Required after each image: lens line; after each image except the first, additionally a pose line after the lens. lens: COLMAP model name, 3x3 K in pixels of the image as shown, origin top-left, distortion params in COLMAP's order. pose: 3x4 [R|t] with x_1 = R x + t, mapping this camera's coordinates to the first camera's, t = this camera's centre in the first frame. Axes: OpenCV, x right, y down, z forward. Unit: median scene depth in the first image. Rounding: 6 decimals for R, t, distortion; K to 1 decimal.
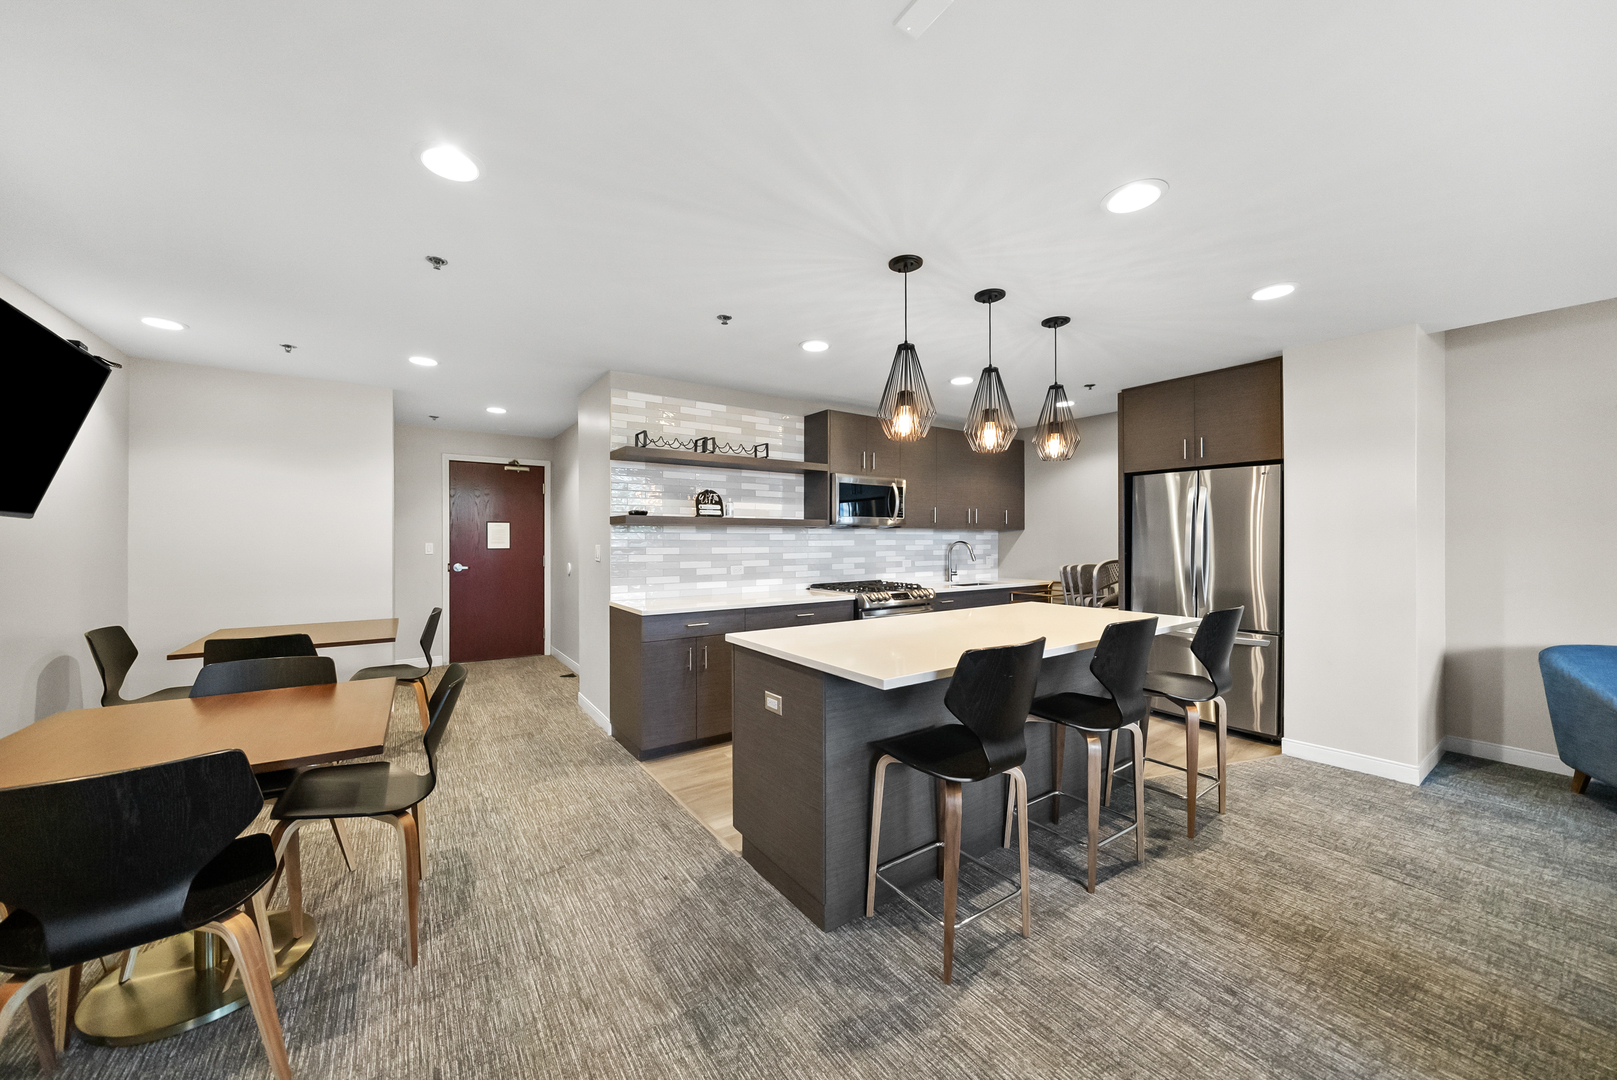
lens RADIAL K [[570.9, 0, 807.1], [0, 570.9, 547.7], [0, 0, 1]] dist [-0.000589, -0.000024]
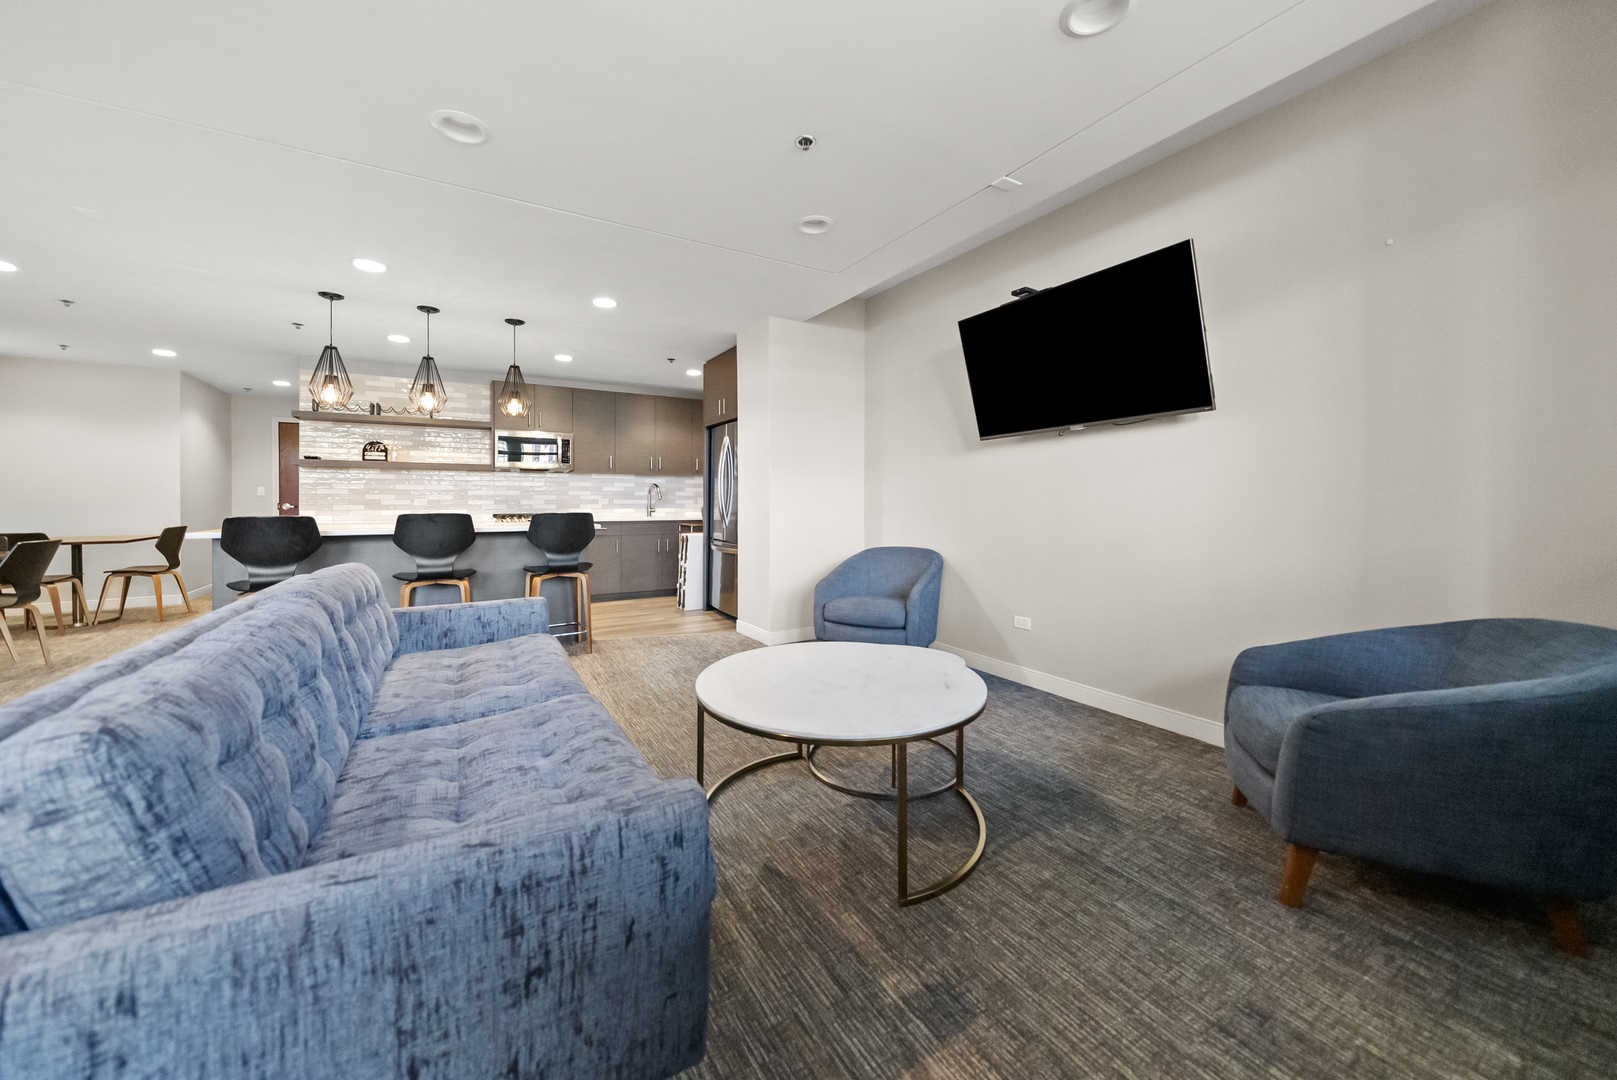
lens RADIAL K [[578.5, 0, 807.0], [0, 578.5, 513.7], [0, 0, 1]] dist [-0.000577, -0.000035]
pose [[0.998040, 0.001920, -0.062550, 0.822847], [-0.001438, 0.999969, 0.007763, 0.052001], [0.062563, -0.007658, 0.998012, -0.277337]]
